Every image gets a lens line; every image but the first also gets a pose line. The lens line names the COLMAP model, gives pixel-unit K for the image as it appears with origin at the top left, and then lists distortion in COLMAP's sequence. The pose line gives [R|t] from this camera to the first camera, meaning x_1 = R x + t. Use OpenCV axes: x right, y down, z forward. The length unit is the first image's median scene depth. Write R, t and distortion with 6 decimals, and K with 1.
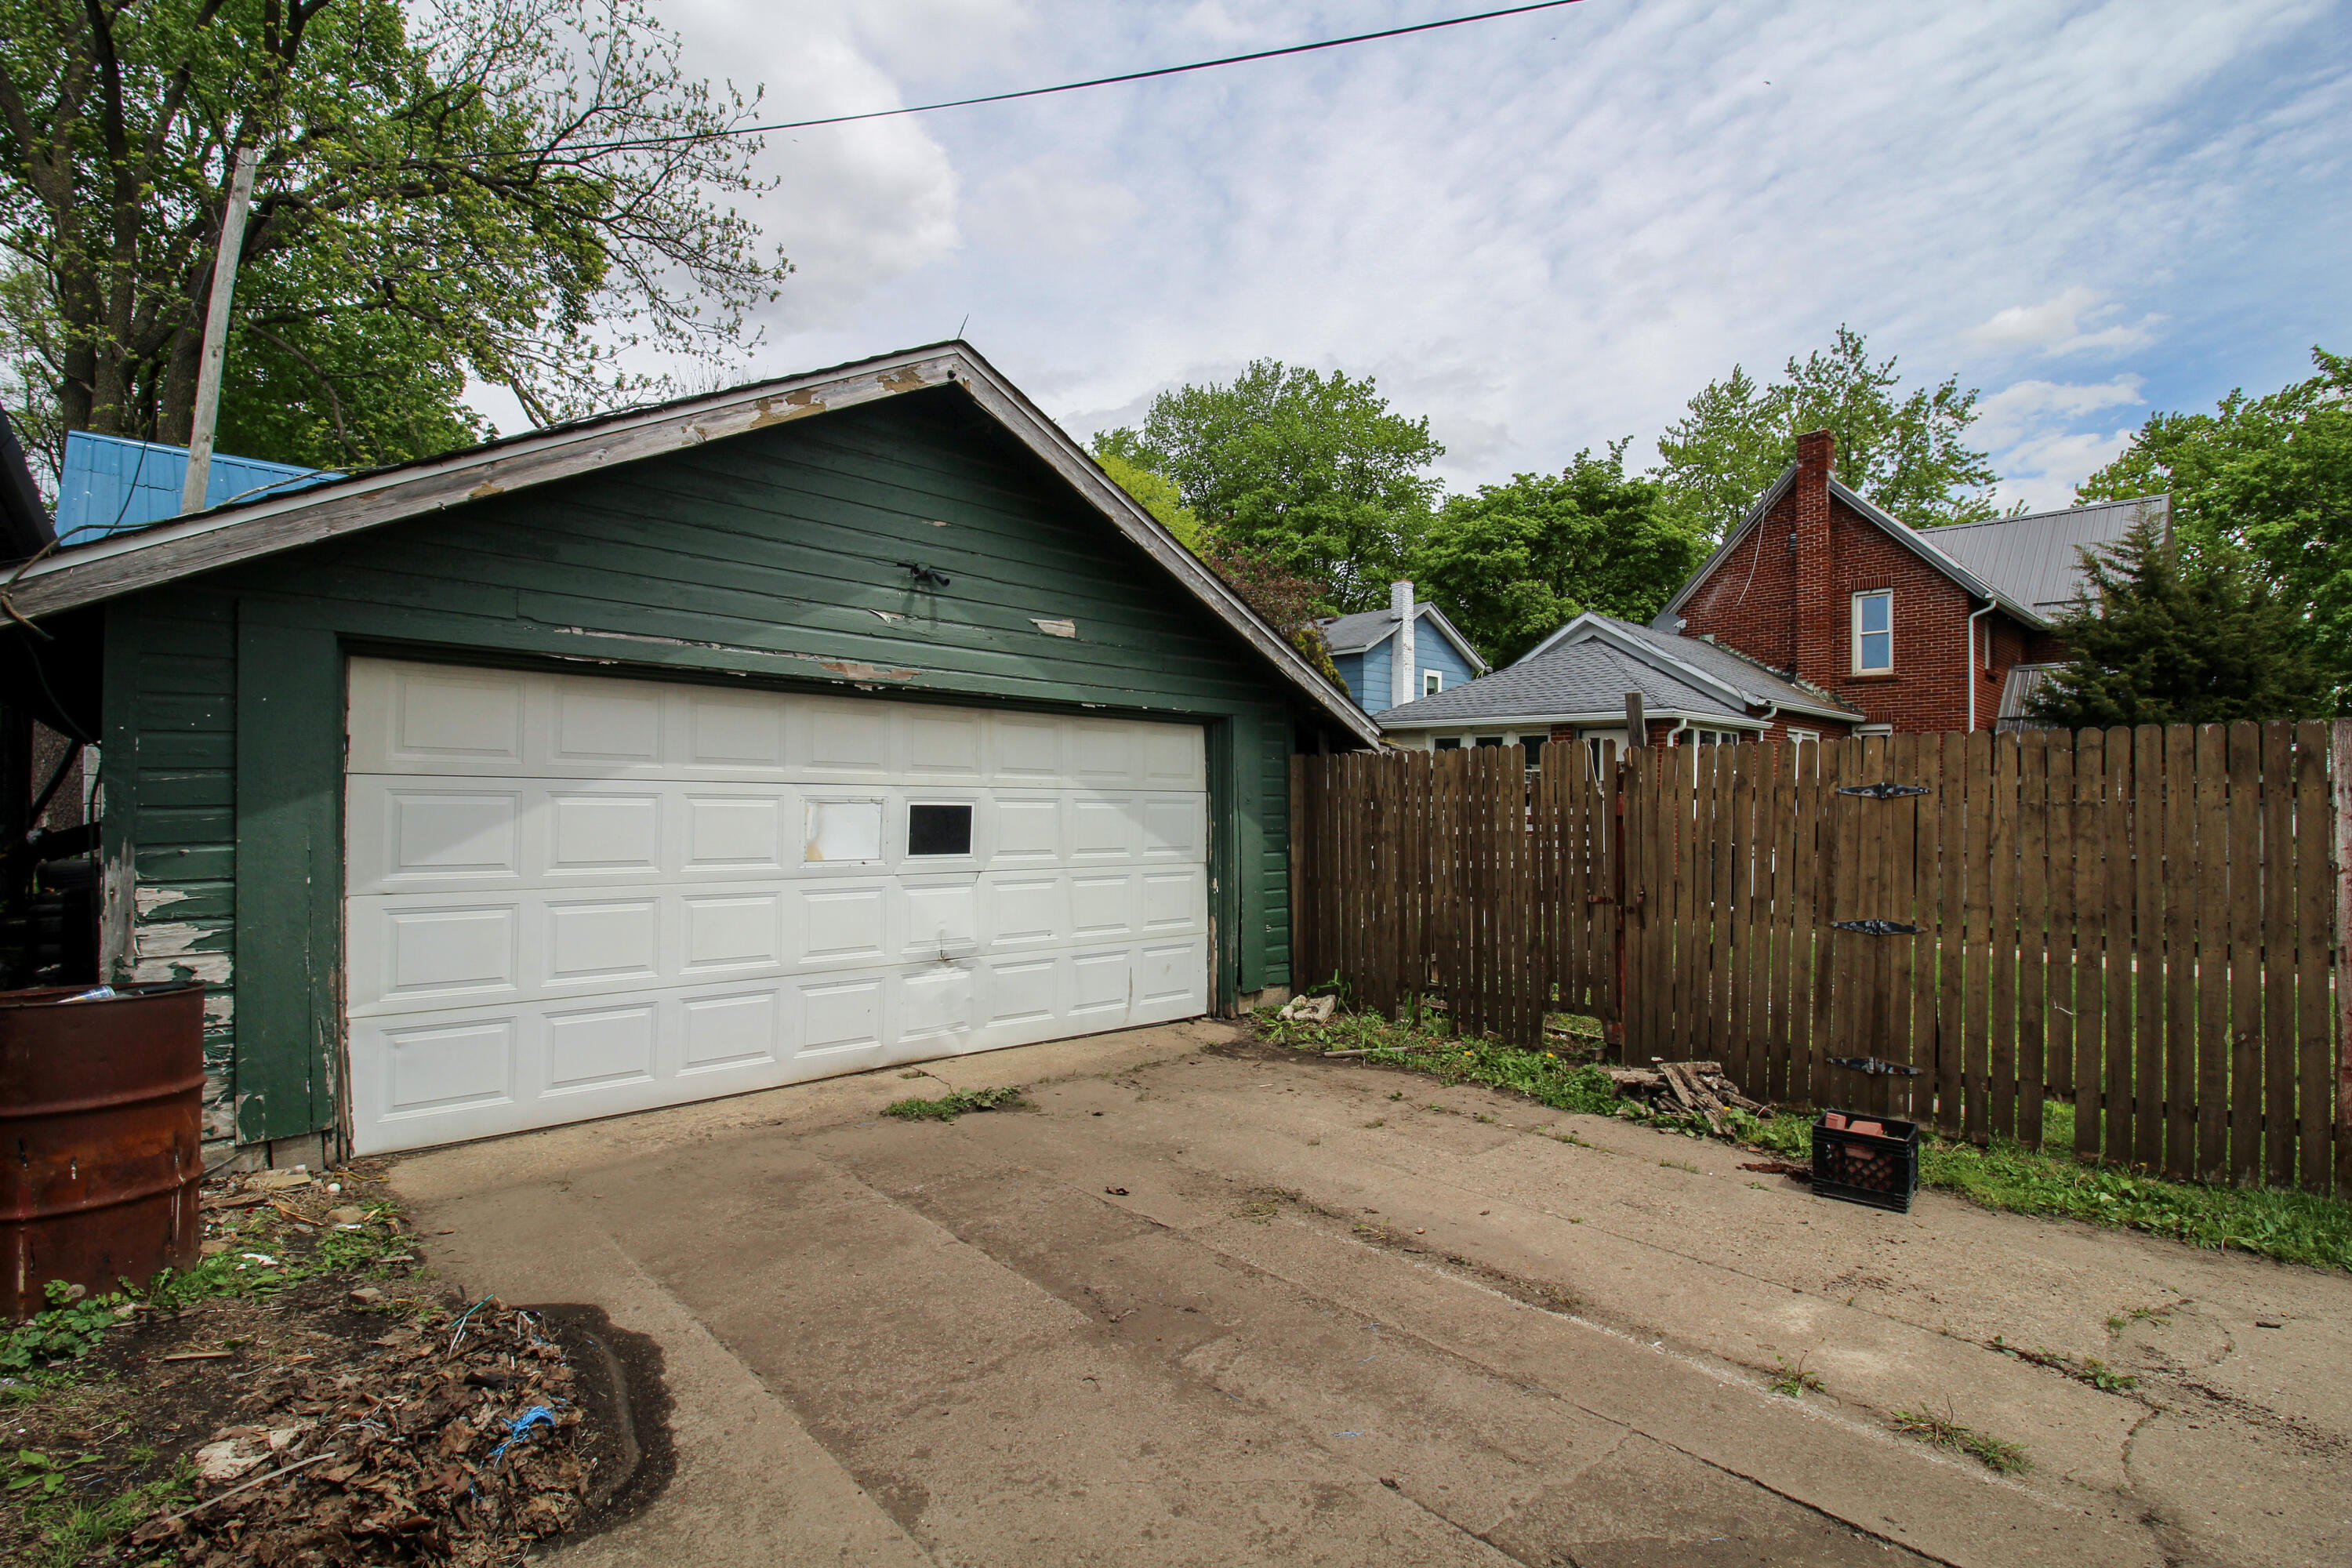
lens RADIAL K [[1087.2, 0, 1161.3], [0, 1087.2, 772.4], [0, 0, 1]] dist [0.003776, -0.016021]
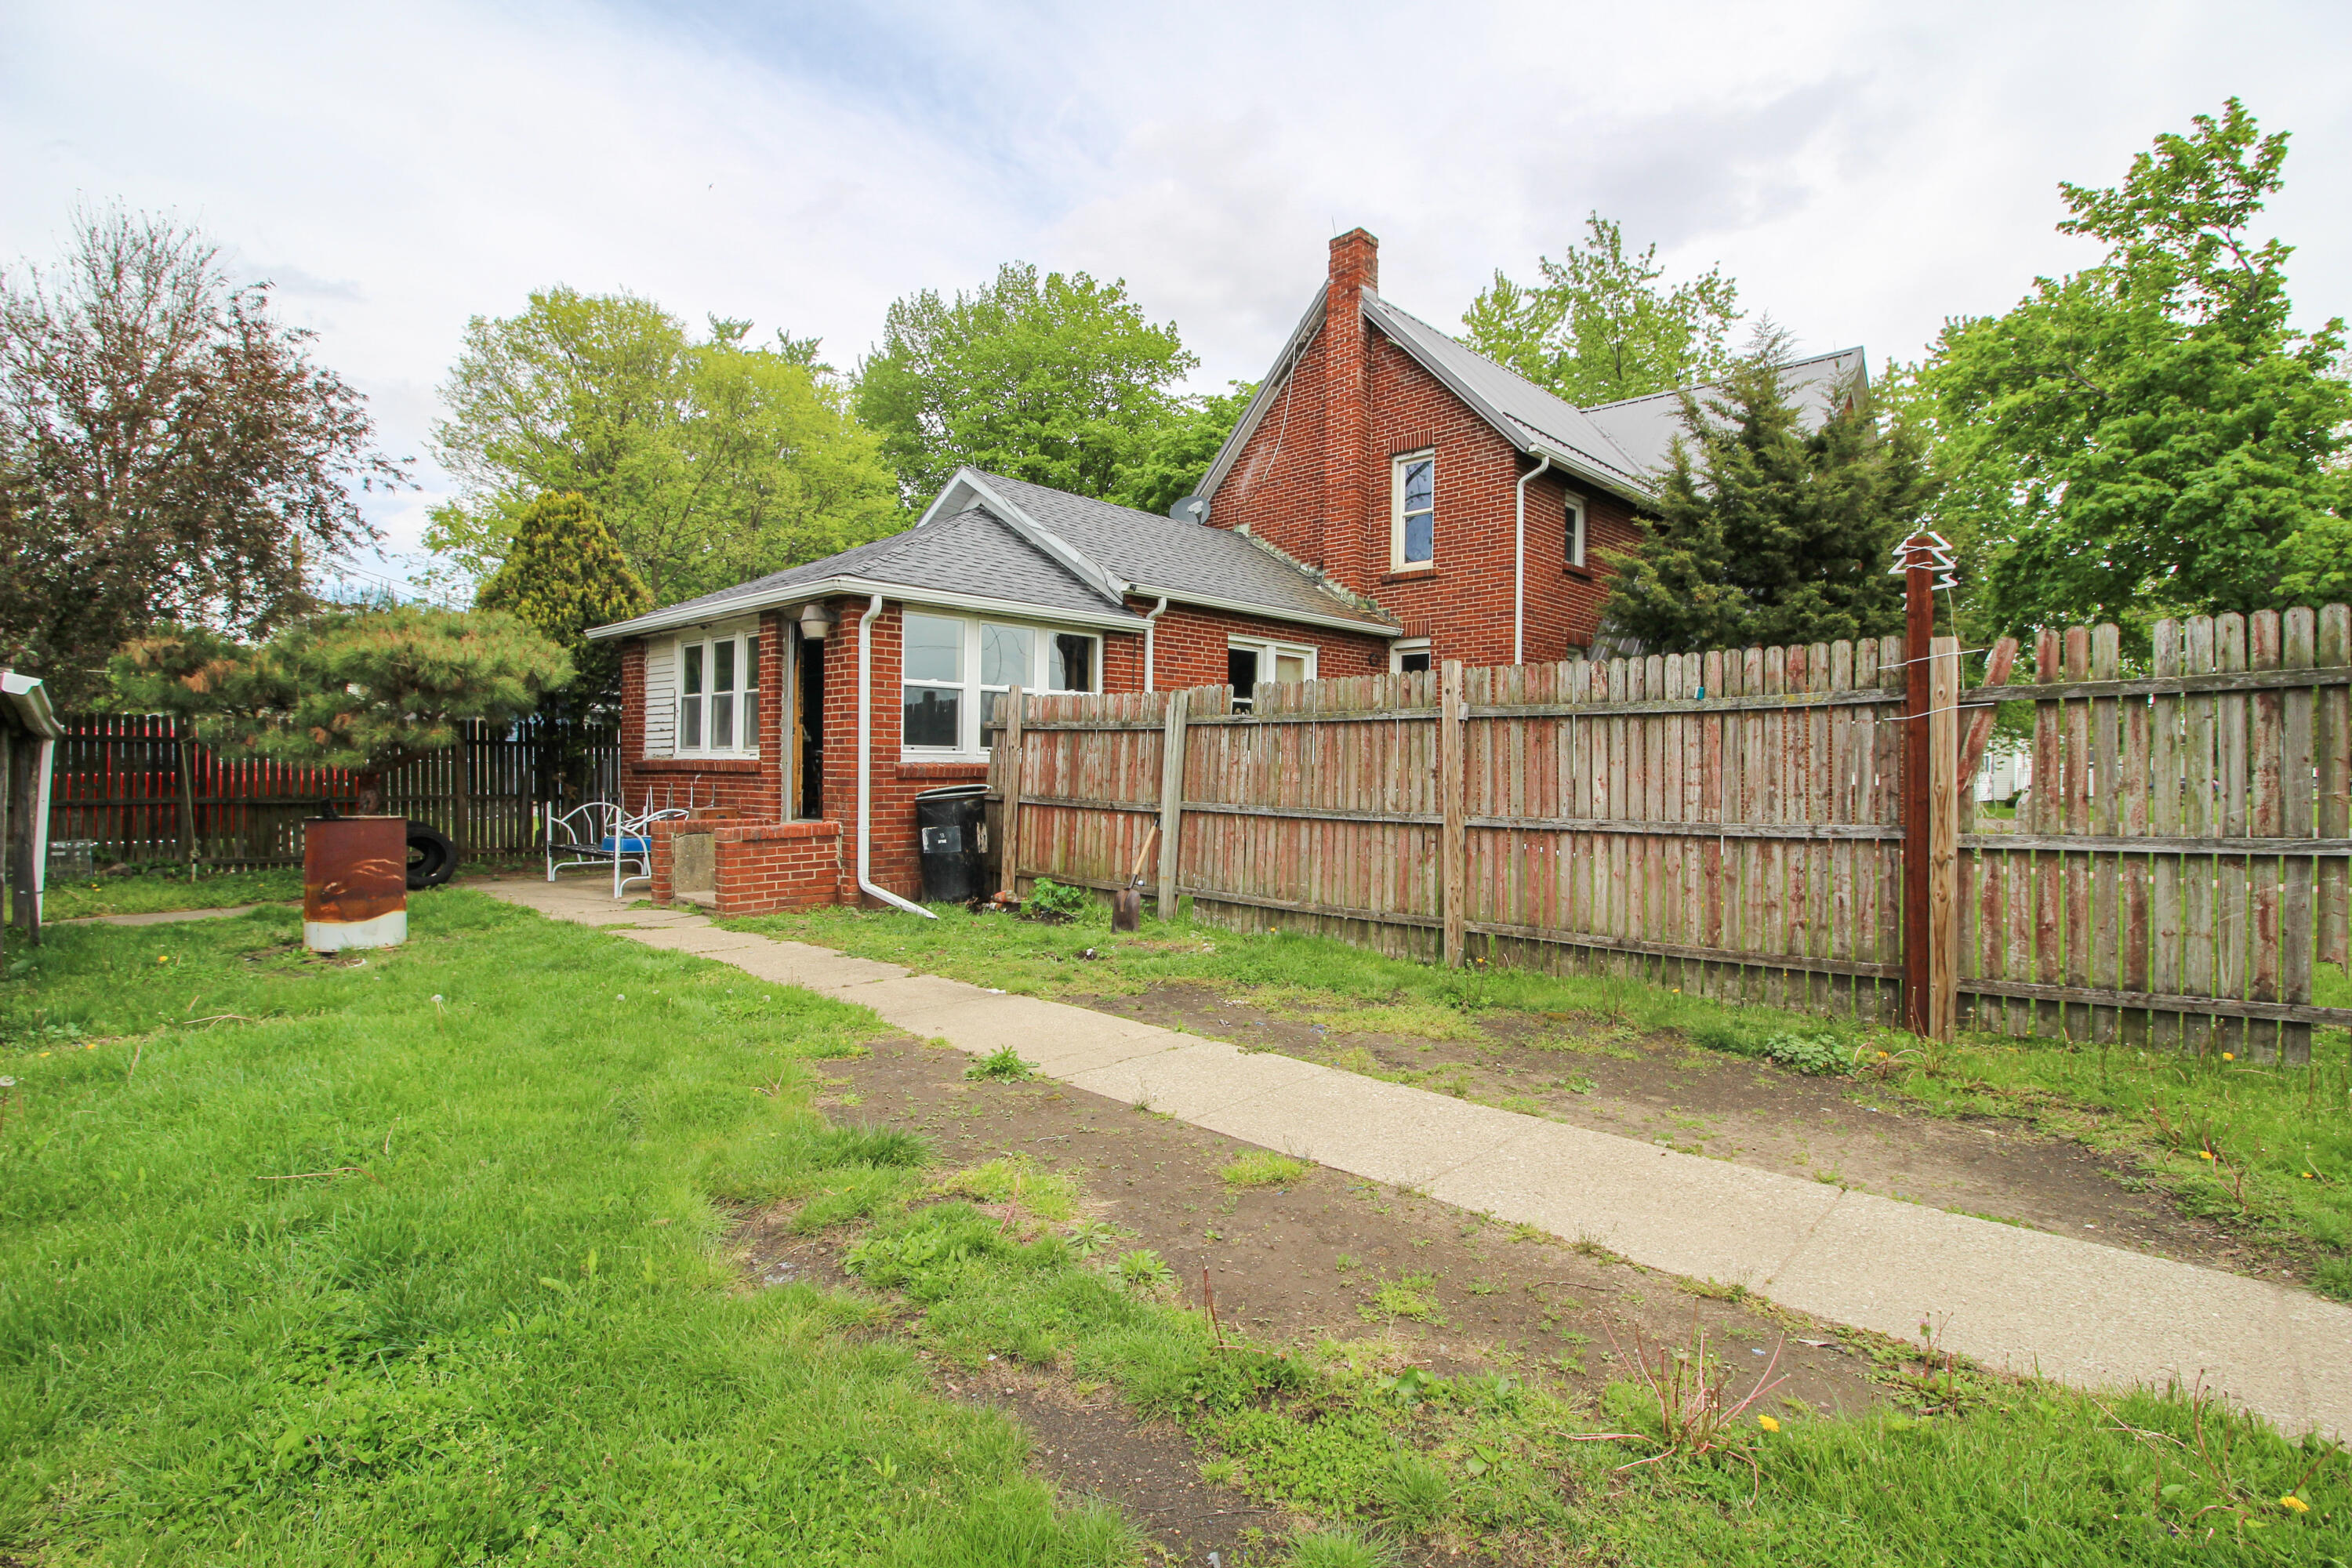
lens RADIAL K [[1086.3, 0, 1180.7], [0, 1086.3, 776.3], [0, 0, 1]] dist [0.001108, -0.012573]
pose [[0.997633, -0.004127, 0.068636, 0.445383], [0.002109, 0.999564, 0.029440, 0.024048], [-0.068728, -0.029225, 0.997207, 0.286587]]
